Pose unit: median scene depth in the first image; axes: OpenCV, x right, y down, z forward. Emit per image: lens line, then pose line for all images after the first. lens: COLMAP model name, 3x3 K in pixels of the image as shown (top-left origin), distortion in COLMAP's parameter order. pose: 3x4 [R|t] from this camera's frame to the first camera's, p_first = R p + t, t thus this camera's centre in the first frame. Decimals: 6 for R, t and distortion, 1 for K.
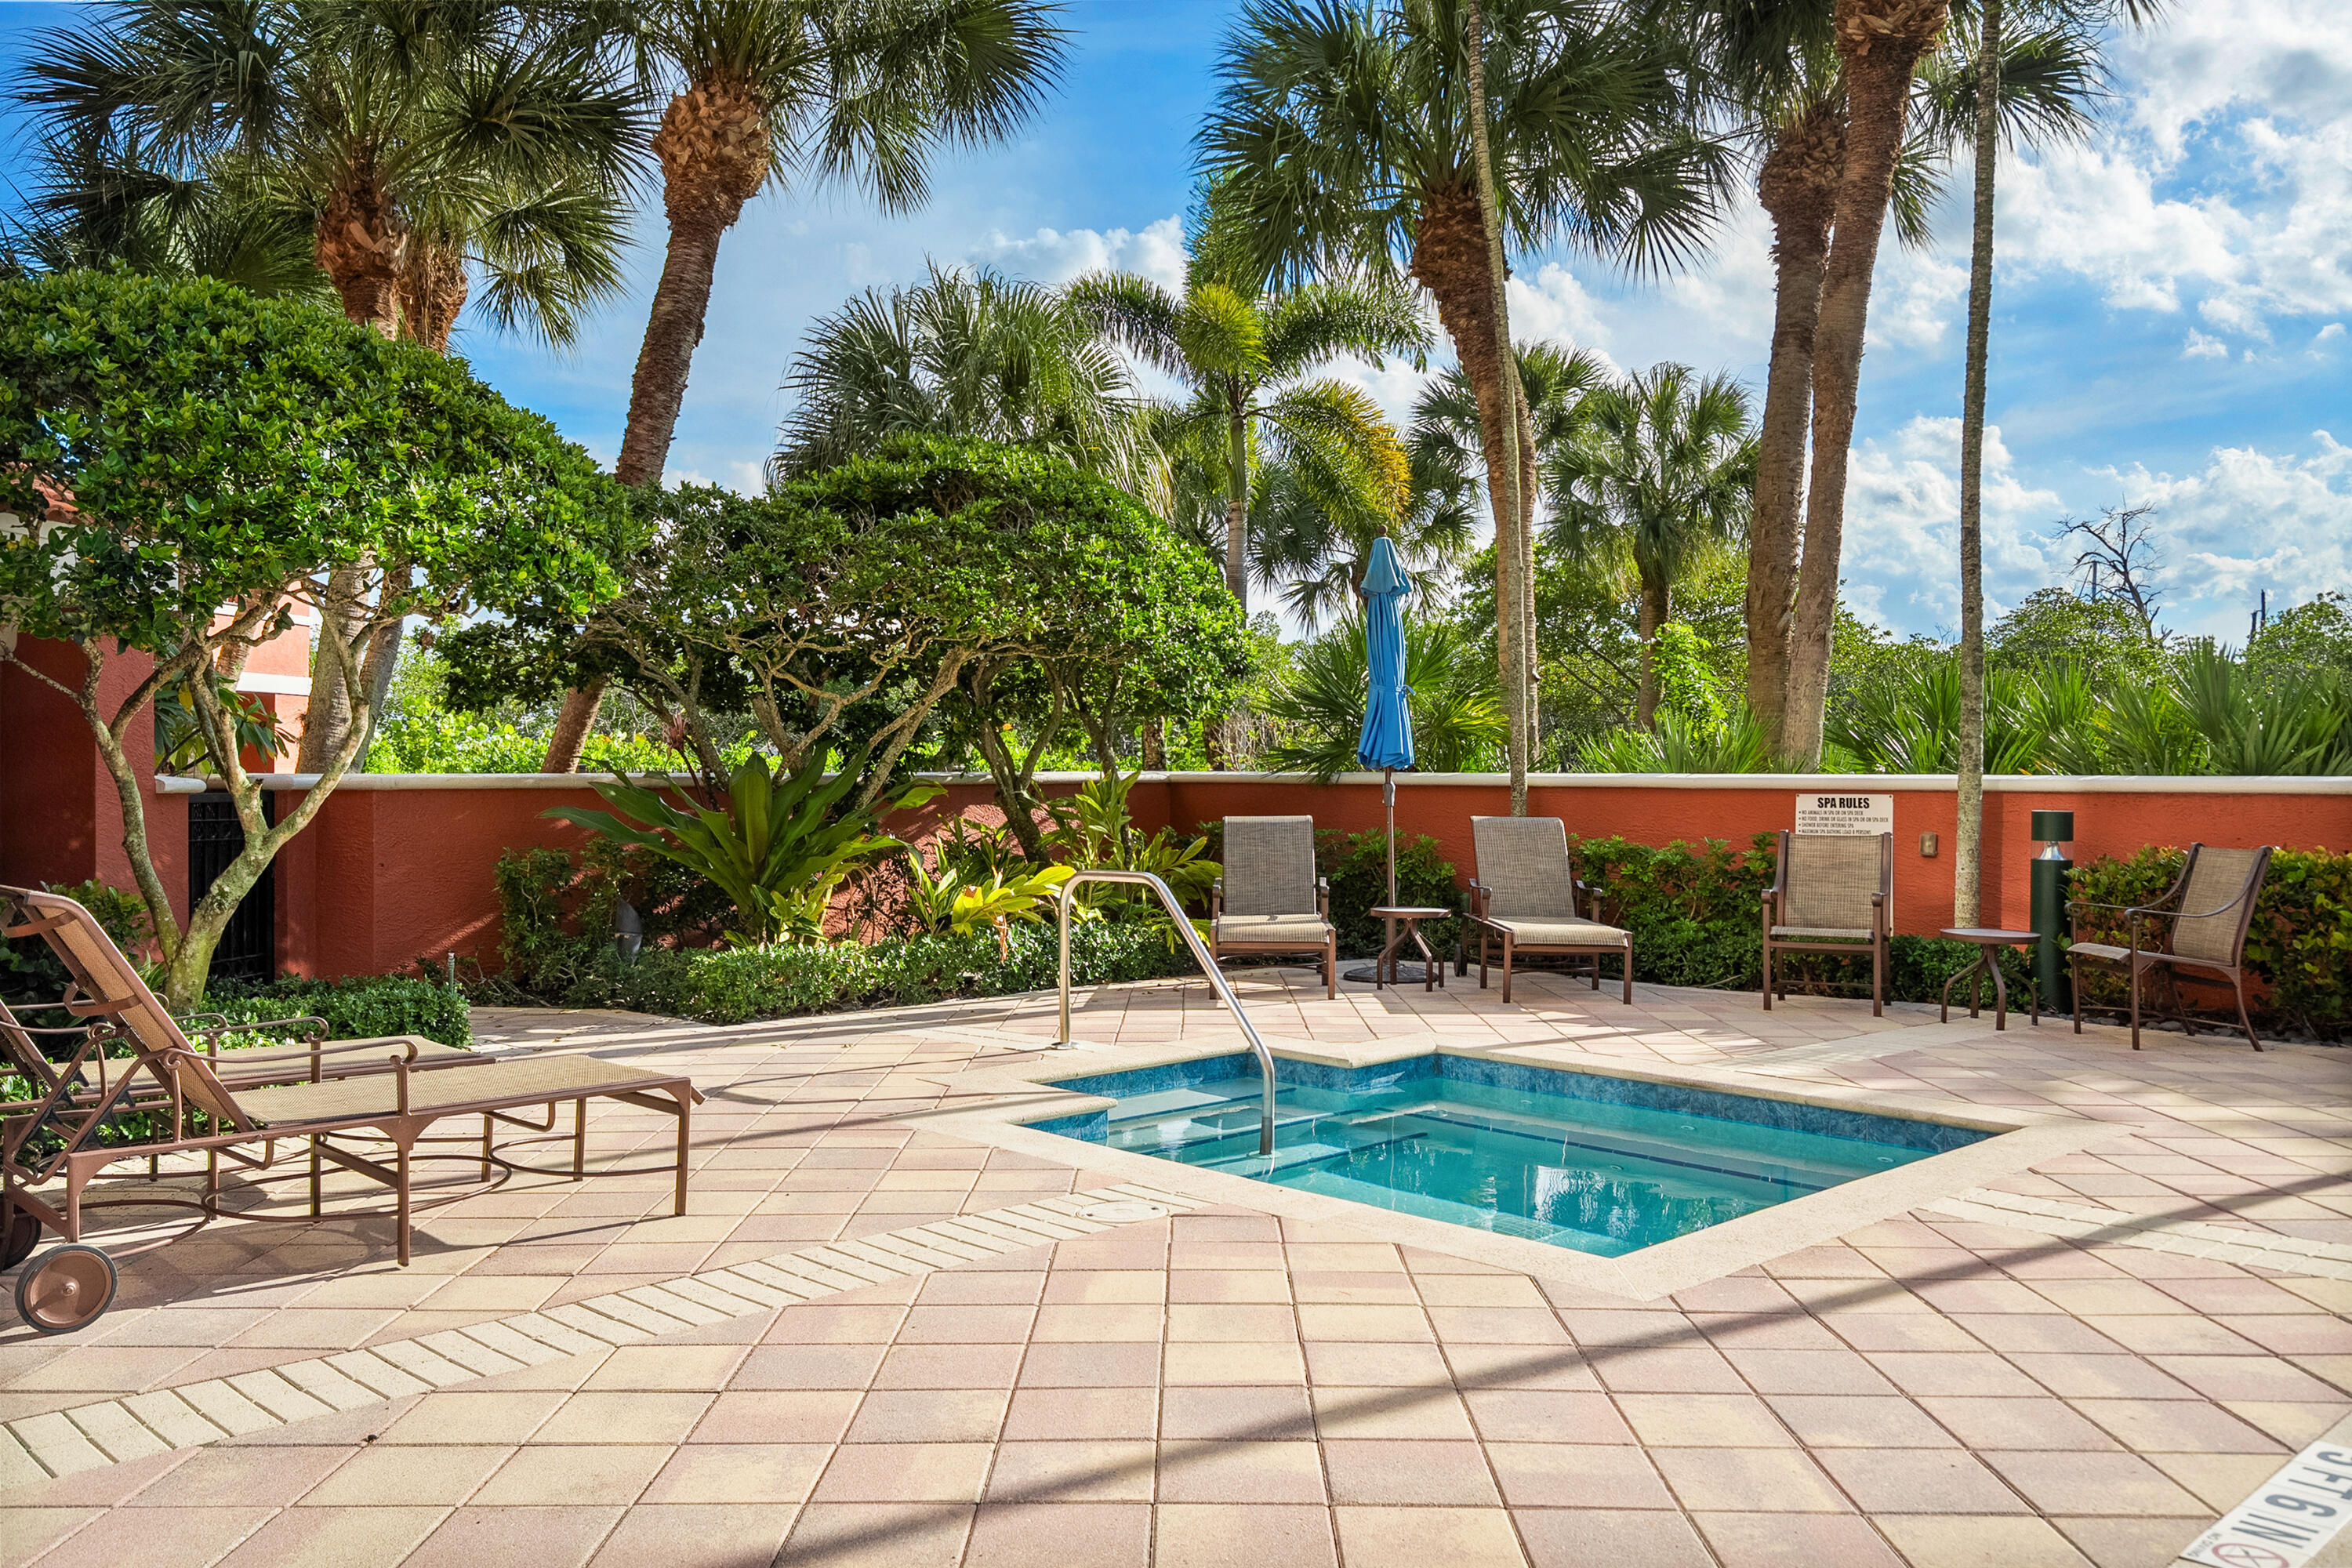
lens RADIAL K [[1869.8, 0, 1177.1], [0, 1869.8, 781.2], [0, 0, 1]] dist [0.000022, 0.000037]
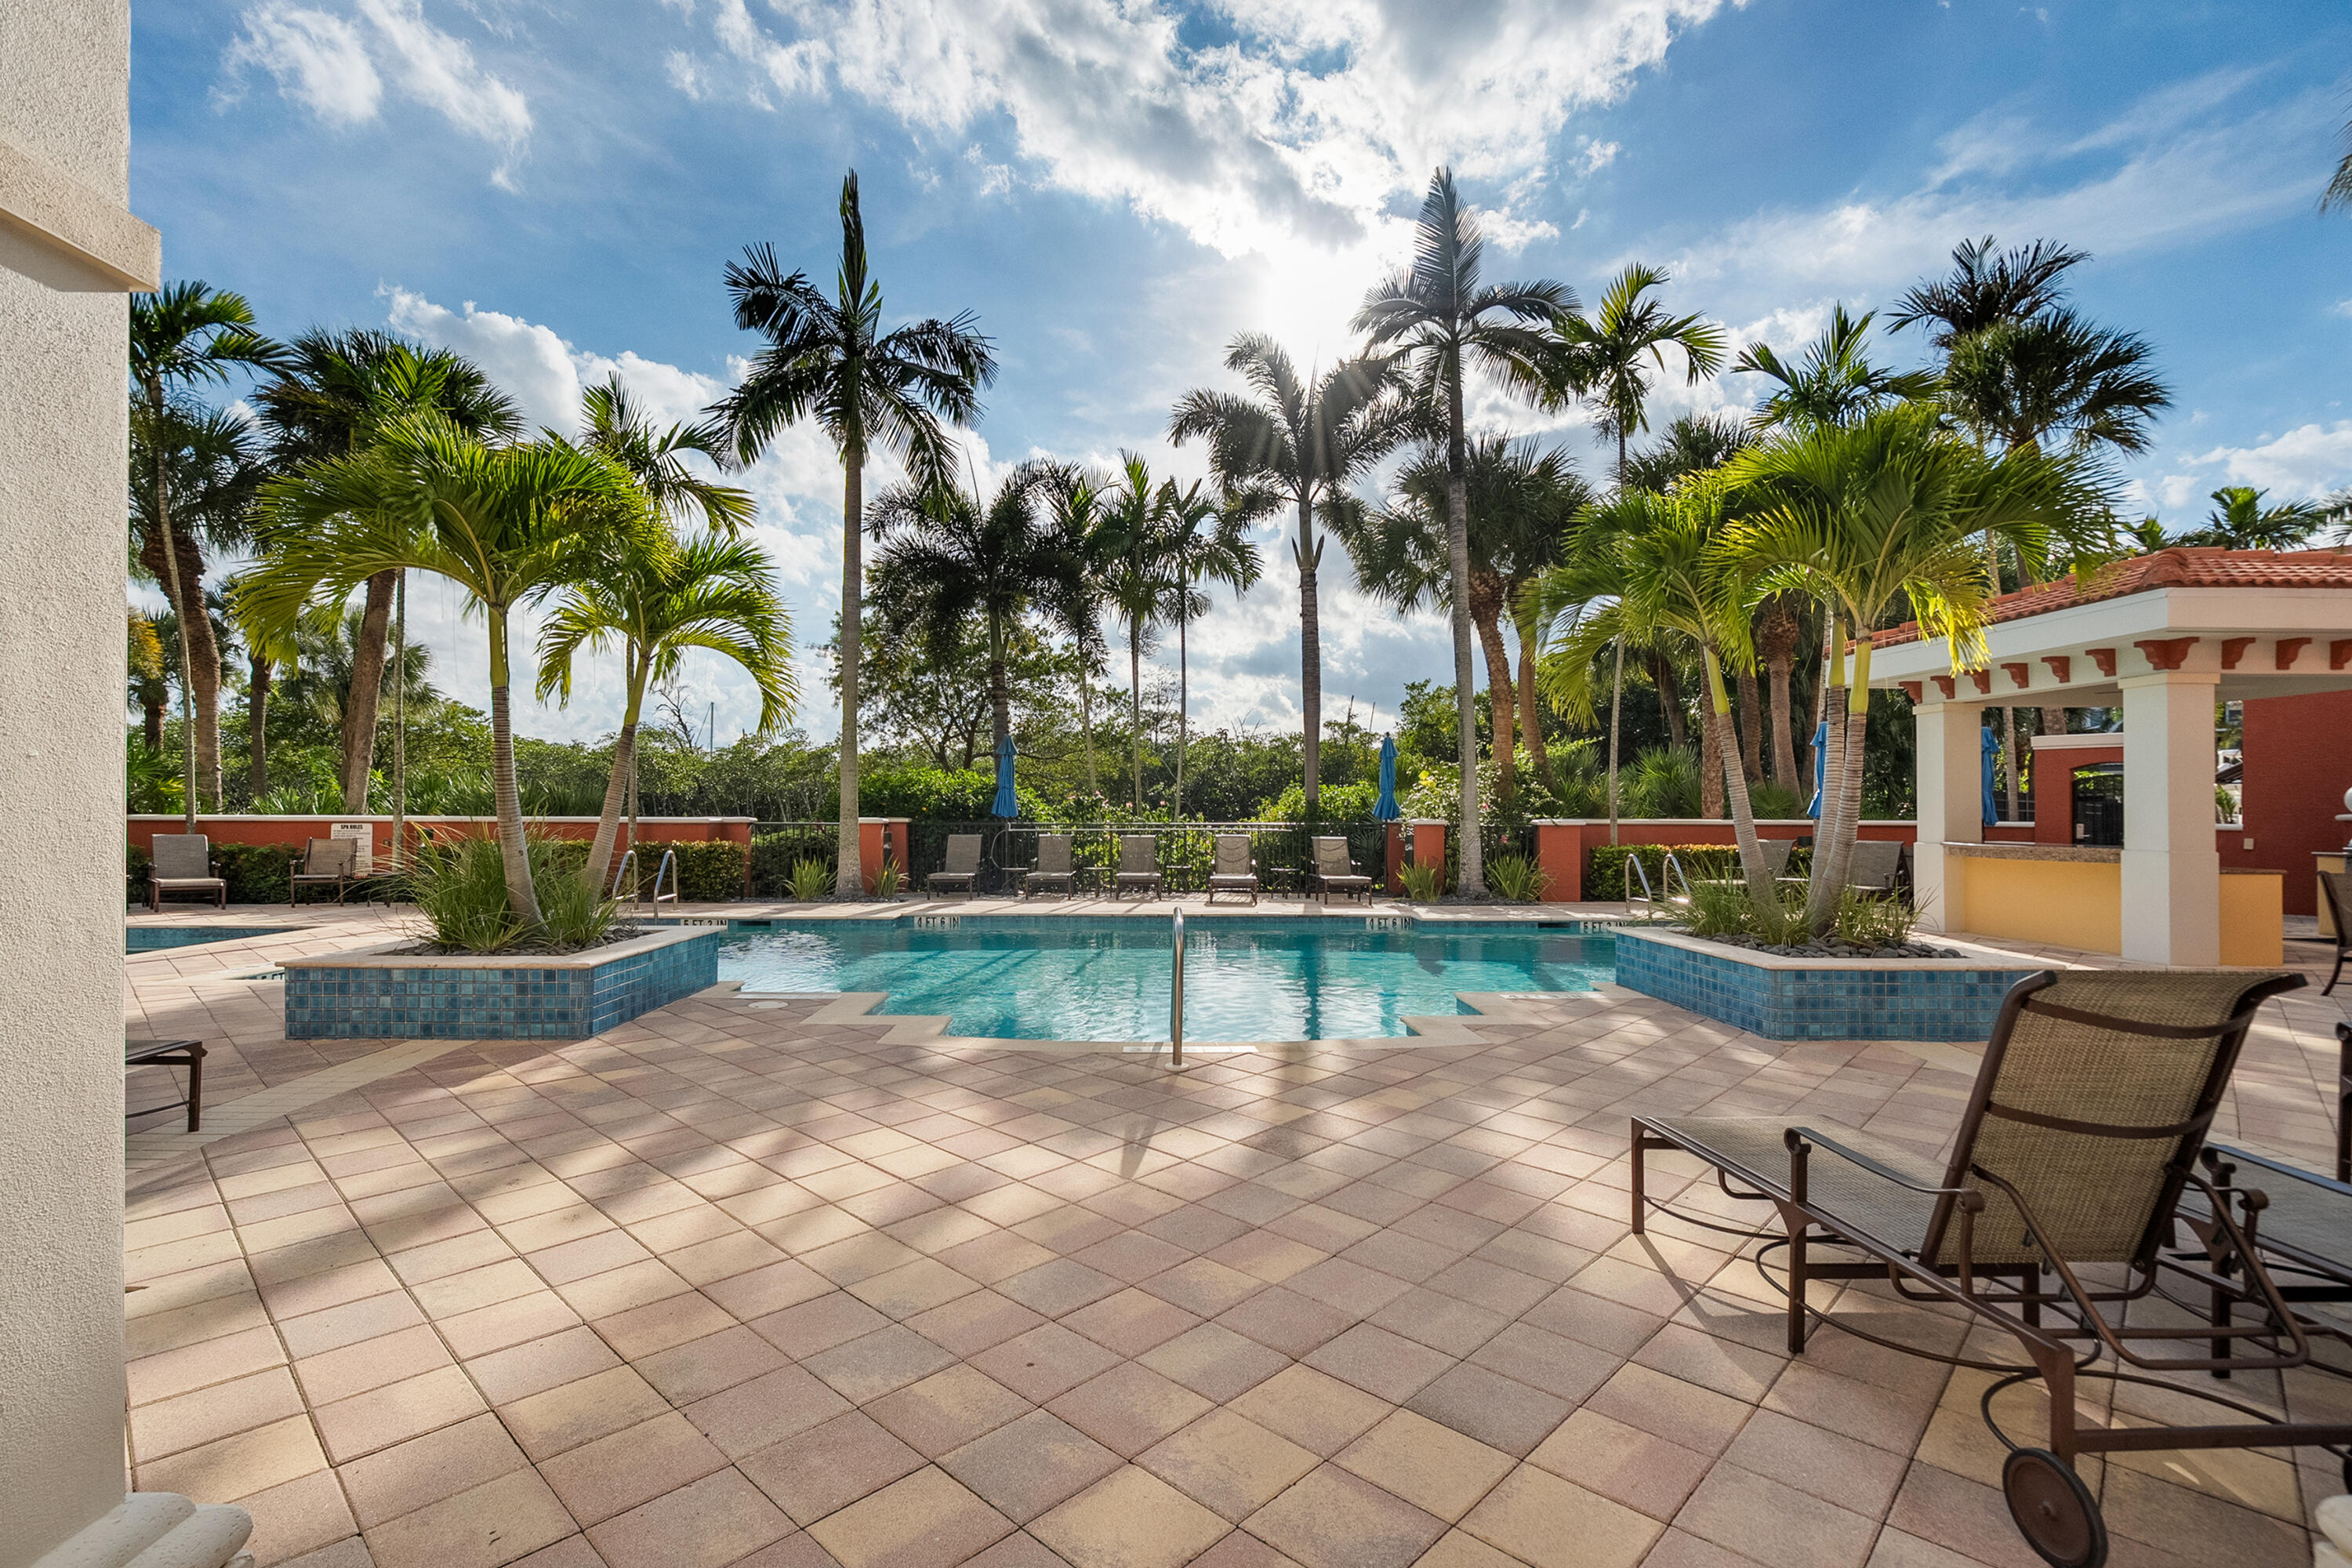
lens RADIAL K [[1080.3, 0, 1176.1], [0, 1080.3, 799.6], [0, 0, 1]] dist [-0.000647, 0.000083]
pose [[0.674351, 0.010473, 0.738337, 0.030622], [0.003045, 0.999851, -0.016963, 0.002929], [-0.738405, 0.013687, 0.674219, -0.729490]]
